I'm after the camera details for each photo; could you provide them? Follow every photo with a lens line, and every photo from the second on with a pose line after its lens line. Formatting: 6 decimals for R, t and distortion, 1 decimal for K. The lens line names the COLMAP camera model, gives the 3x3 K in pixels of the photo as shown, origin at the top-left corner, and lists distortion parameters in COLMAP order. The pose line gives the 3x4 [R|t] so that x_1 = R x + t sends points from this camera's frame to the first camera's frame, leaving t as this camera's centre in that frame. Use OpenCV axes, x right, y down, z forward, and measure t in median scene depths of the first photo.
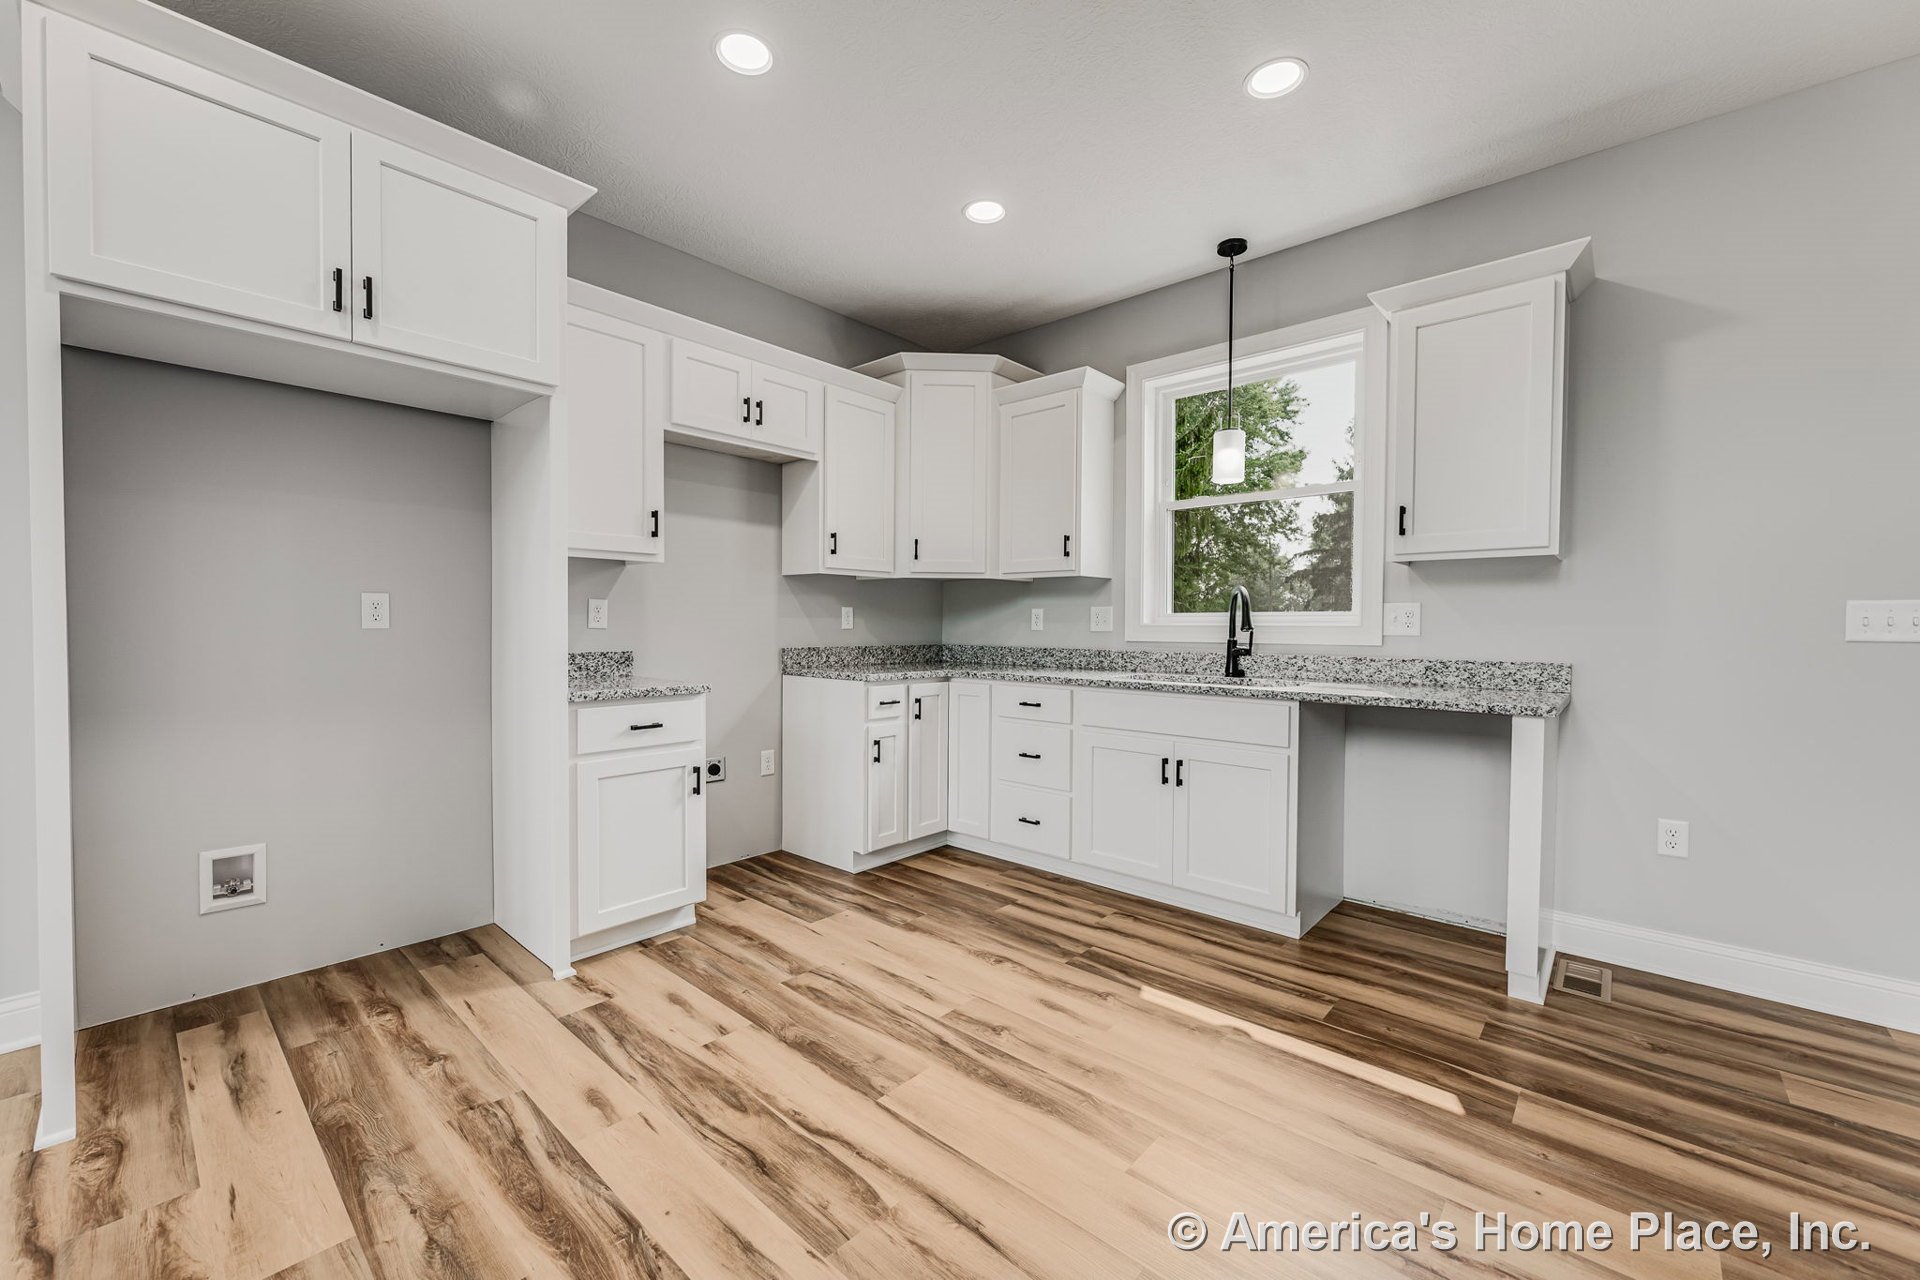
lens RADIAL K [[760.4, 0, 958.3], [0, 760.4, 643.5], [0, 0, 1]] dist [-0.002964, -0.000450]
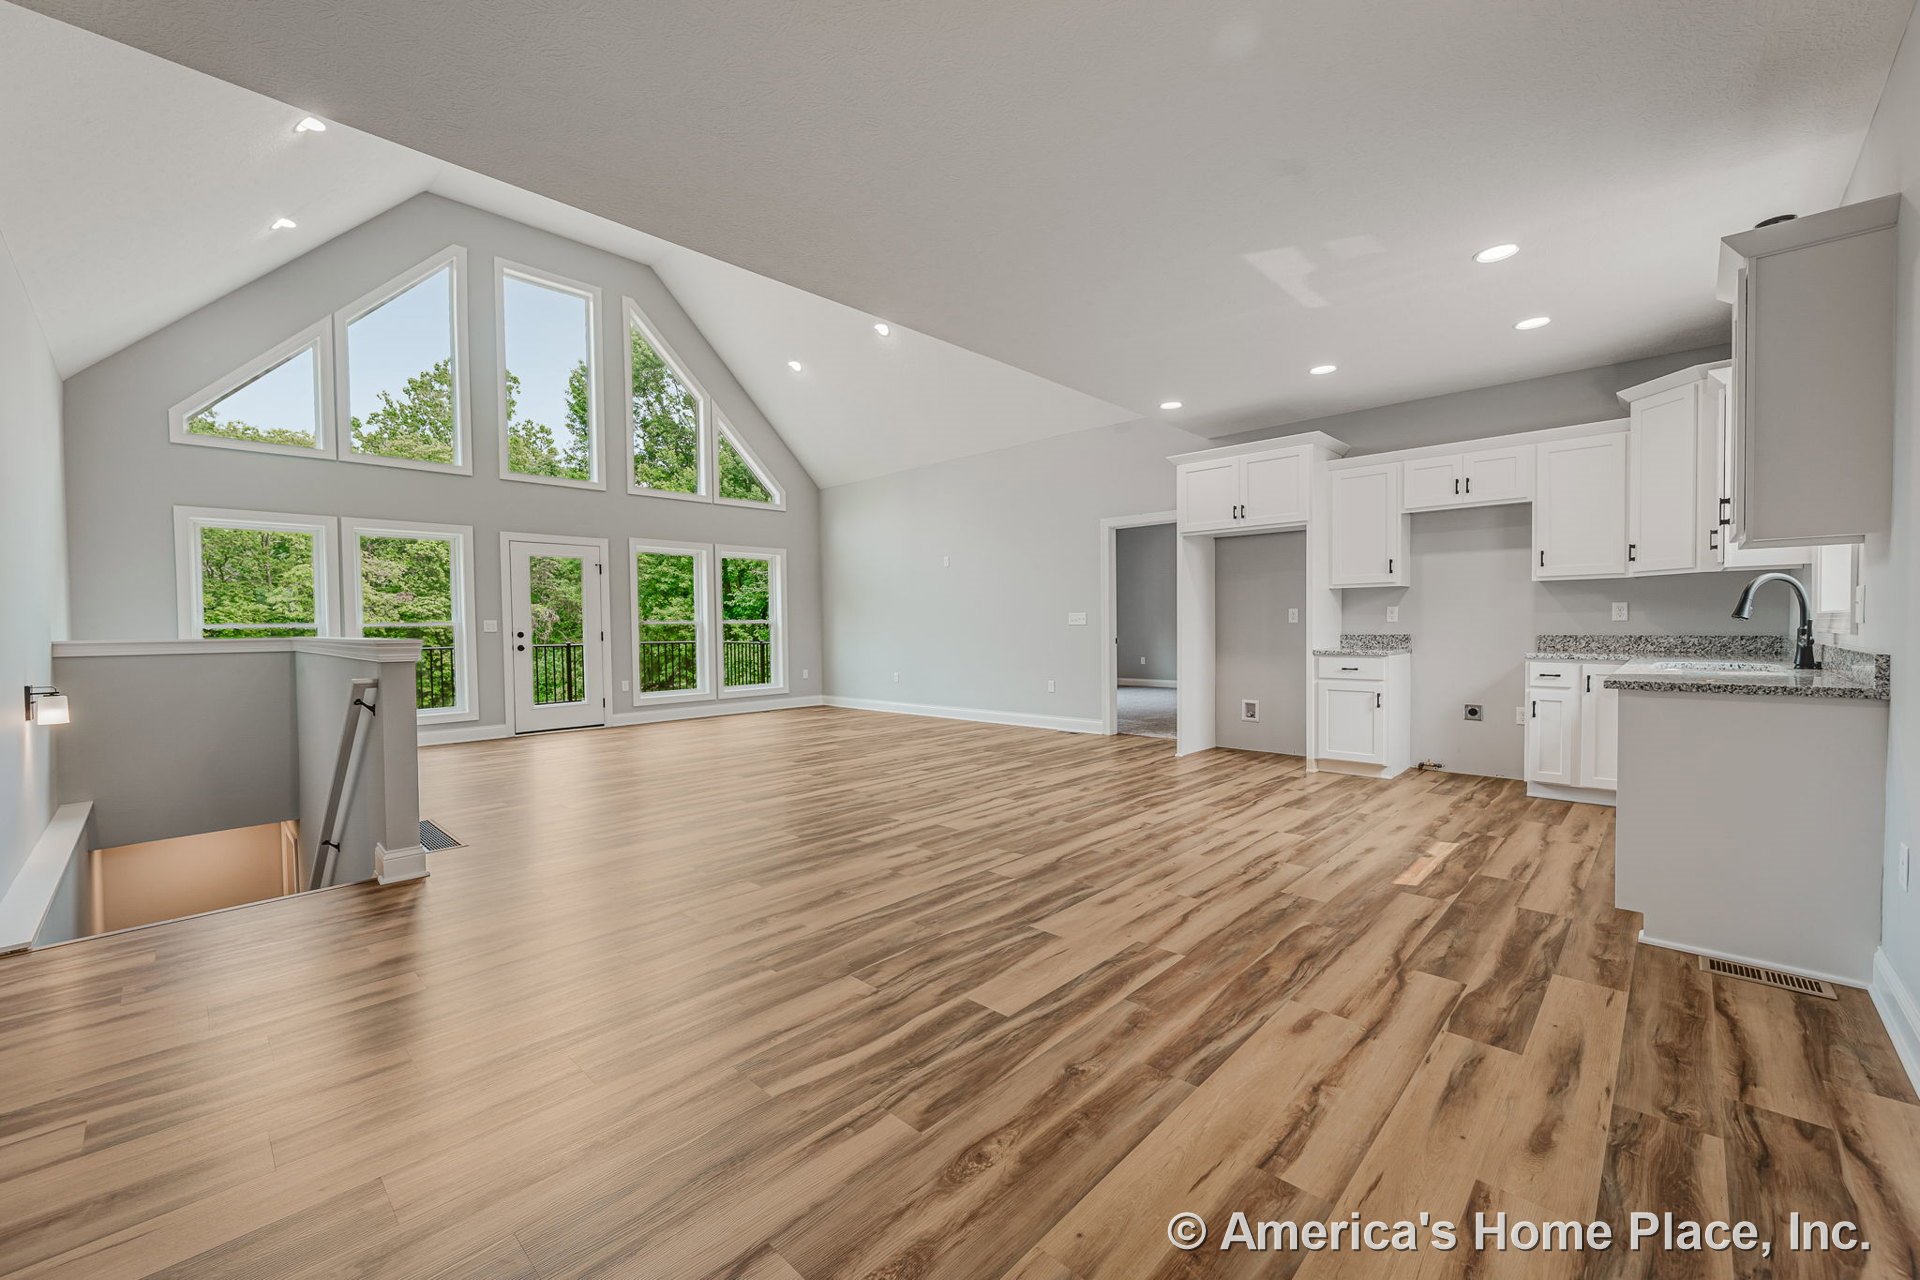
lens RADIAL K [[760.4, 0, 958.3], [0, 760.4, 643.5], [0, 0, 1]] dist [-0.002964, -0.000450]
pose [[-0.035588, 0.019591, -0.999175, 1.290138], [-0.014600, 0.999691, 0.020121, 0.009284], [0.999260, 0.015304, -0.035291, -0.000458]]
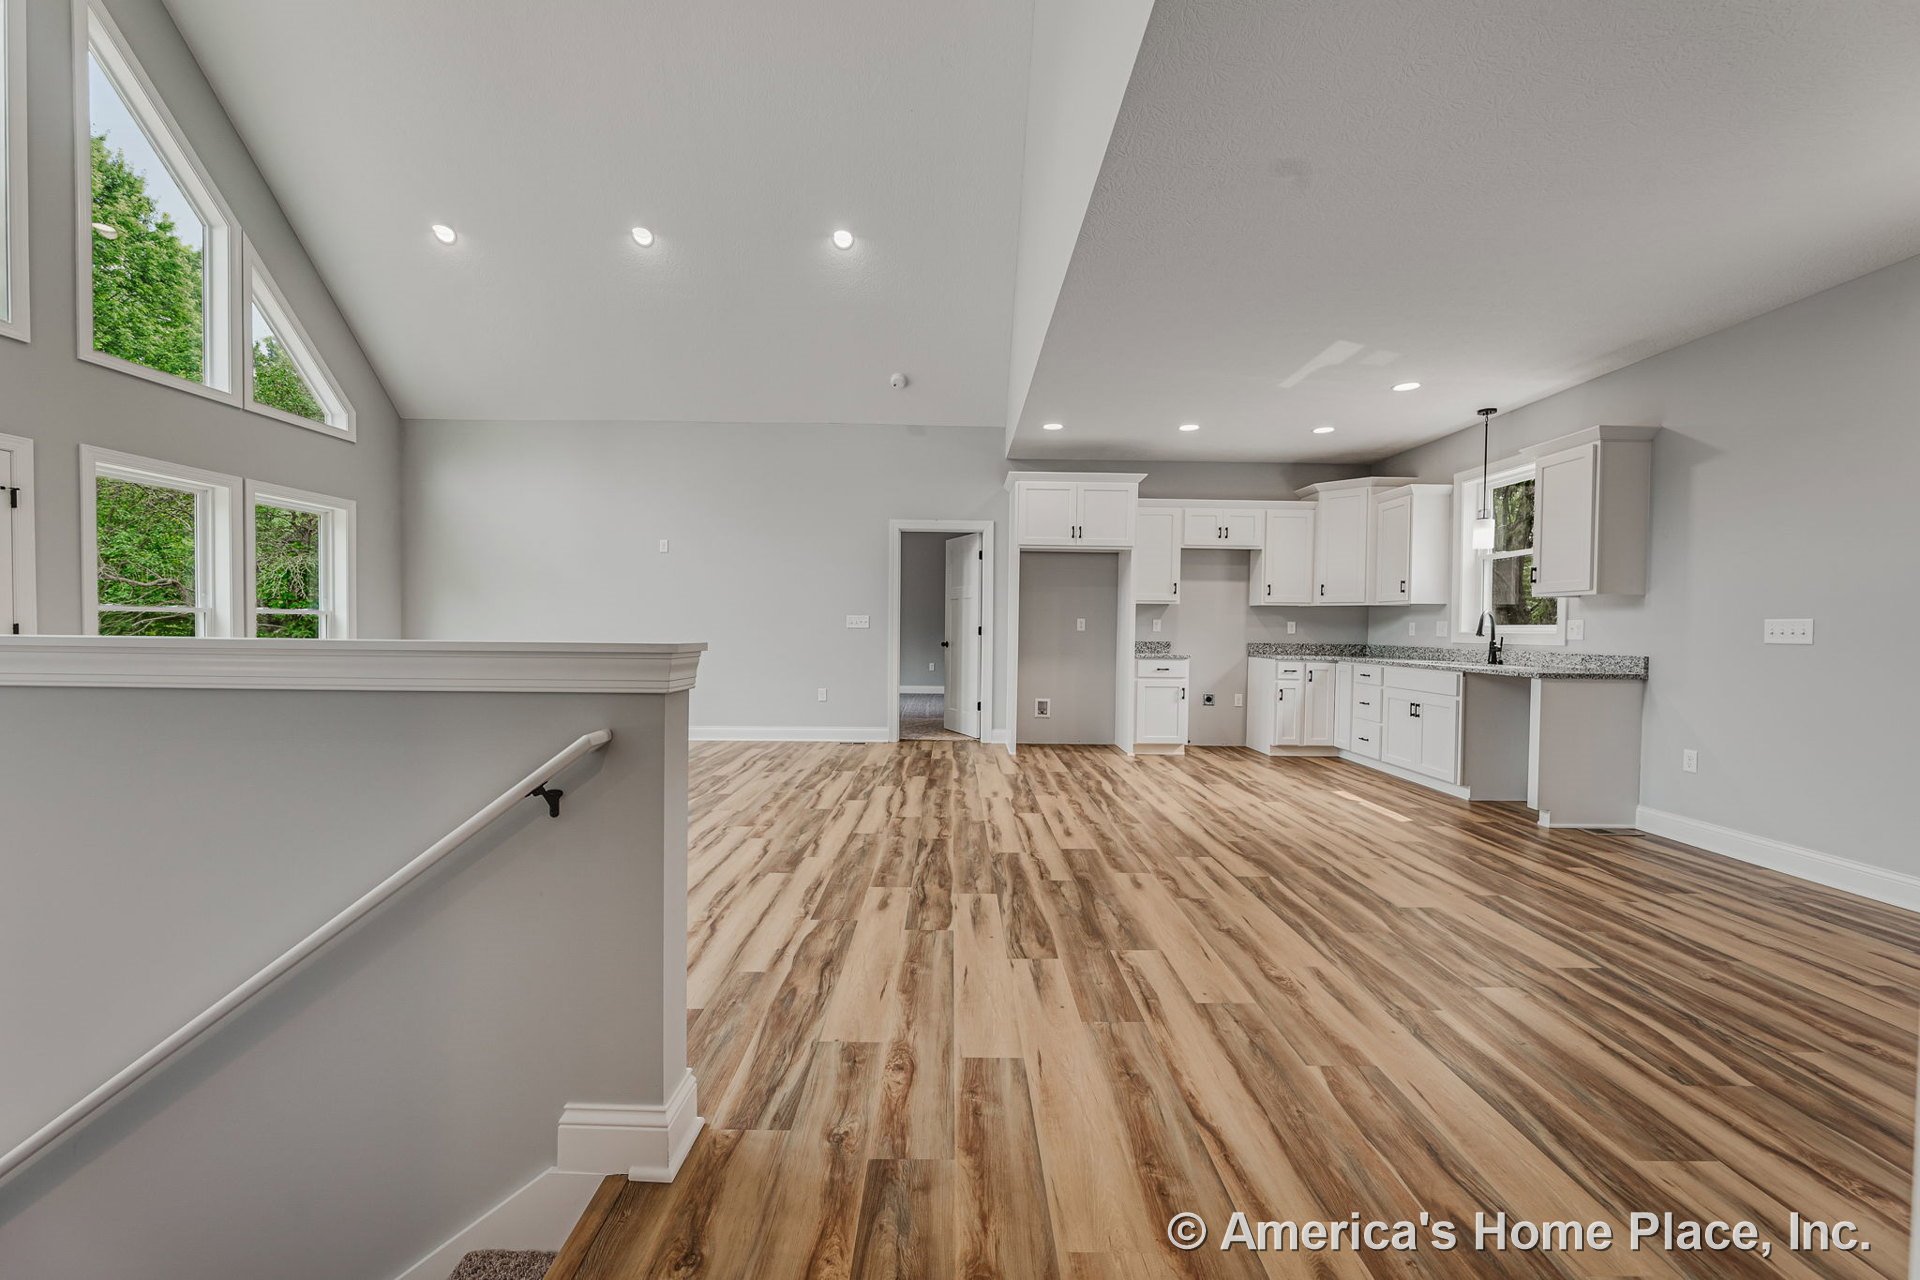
lens RADIAL K [[760.4, 0, 958.3], [0, 760.4, 643.5], [0, 0, 1]] dist [-0.002964, -0.000450]
pose [[0.671230, 0.018410, -0.741020, 0.786155], [-0.026768, 0.999641, 0.000588, 0.028613], [0.740766, 0.019441, 0.671482, -0.952187]]
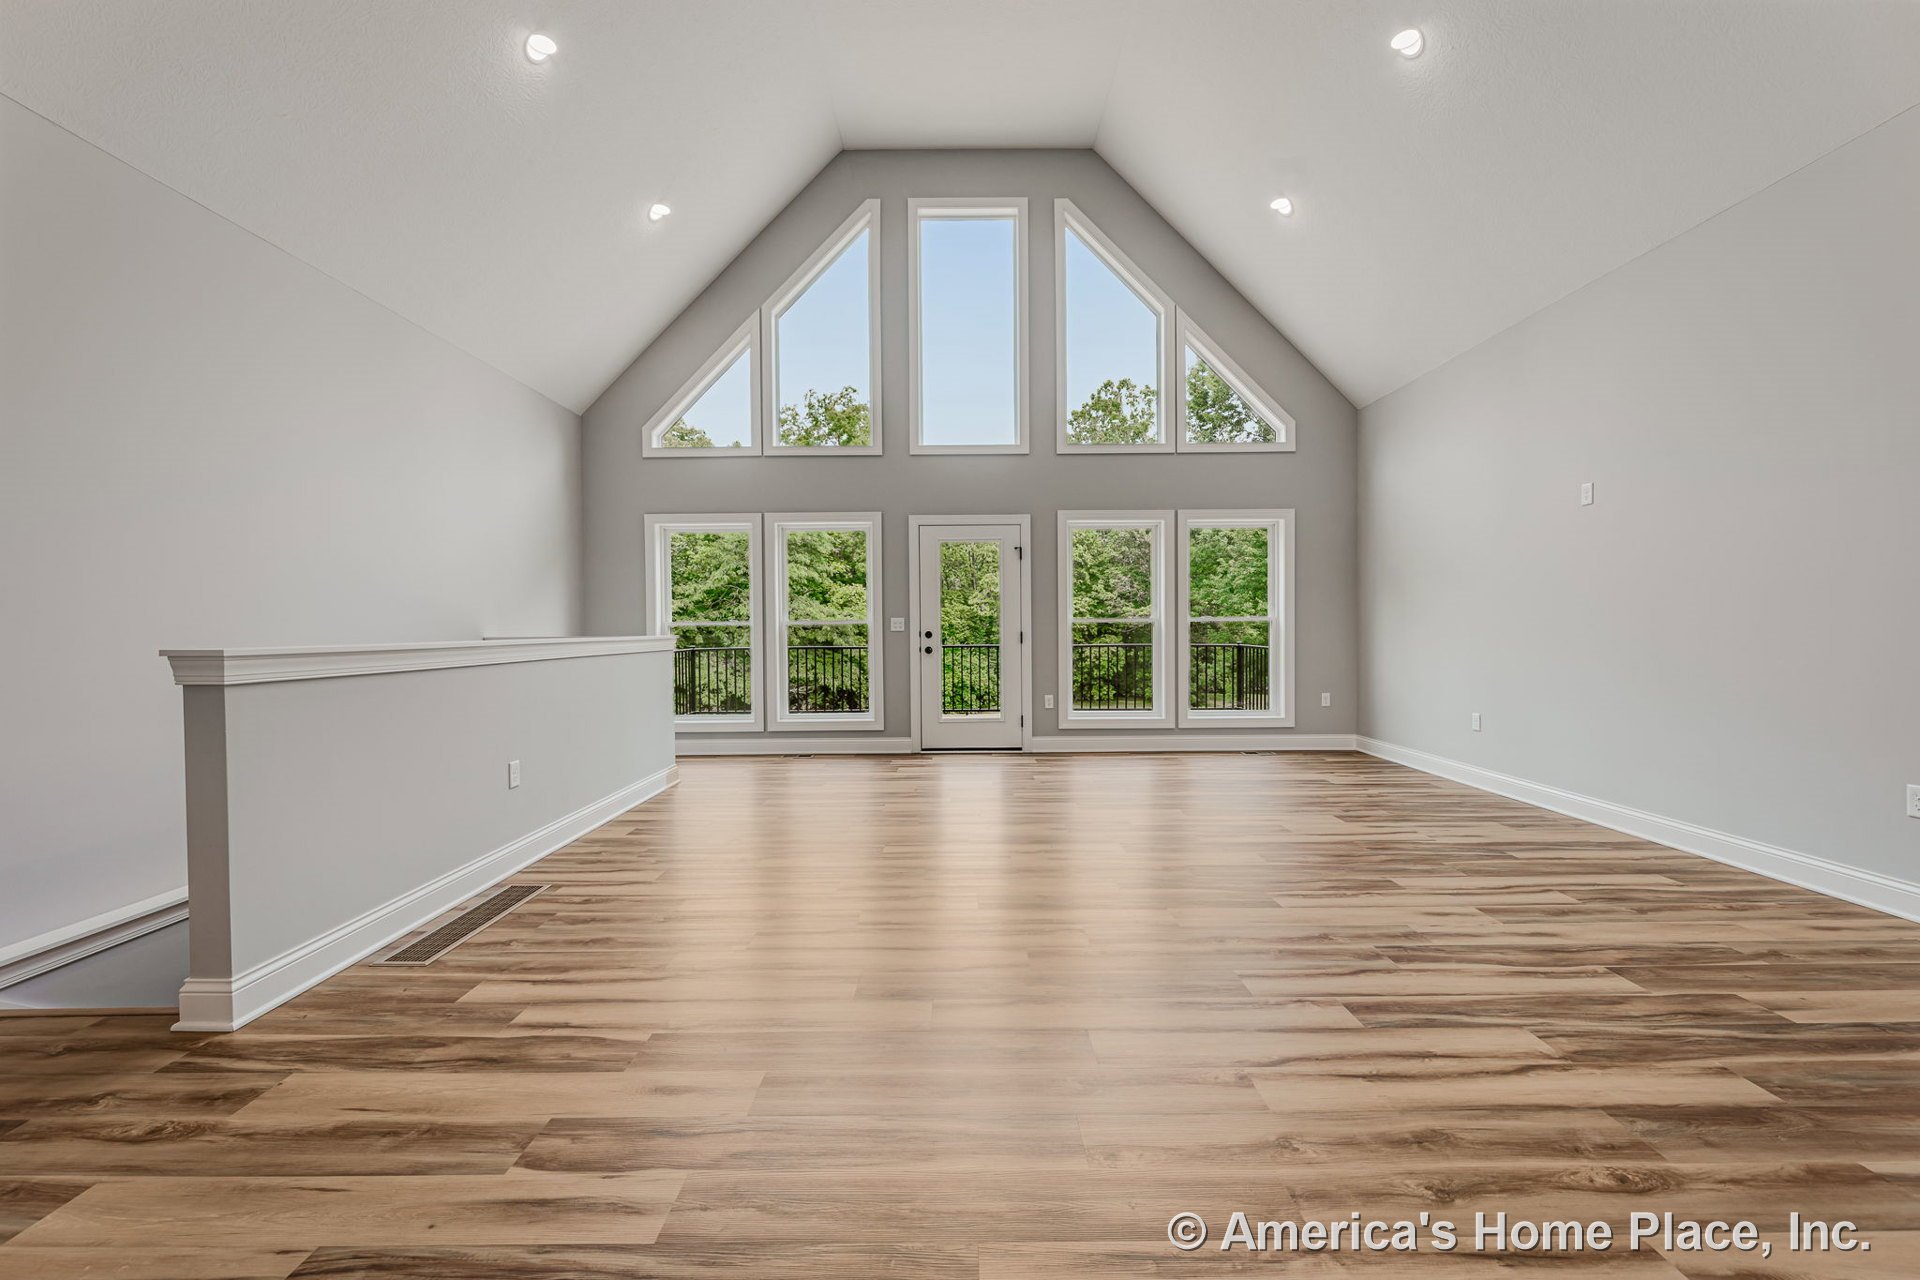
lens RADIAL K [[760.4, 0, 958.3], [0, 760.4, 643.5], [0, 0, 1]] dist [-0.002964, -0.000450]
pose [[-0.746929, 0.013797, -0.664761, 0.273967], [-0.014308, 0.999220, 0.036815, -0.002633], [0.664750, 0.037010, -0.746149, 0.117019]]
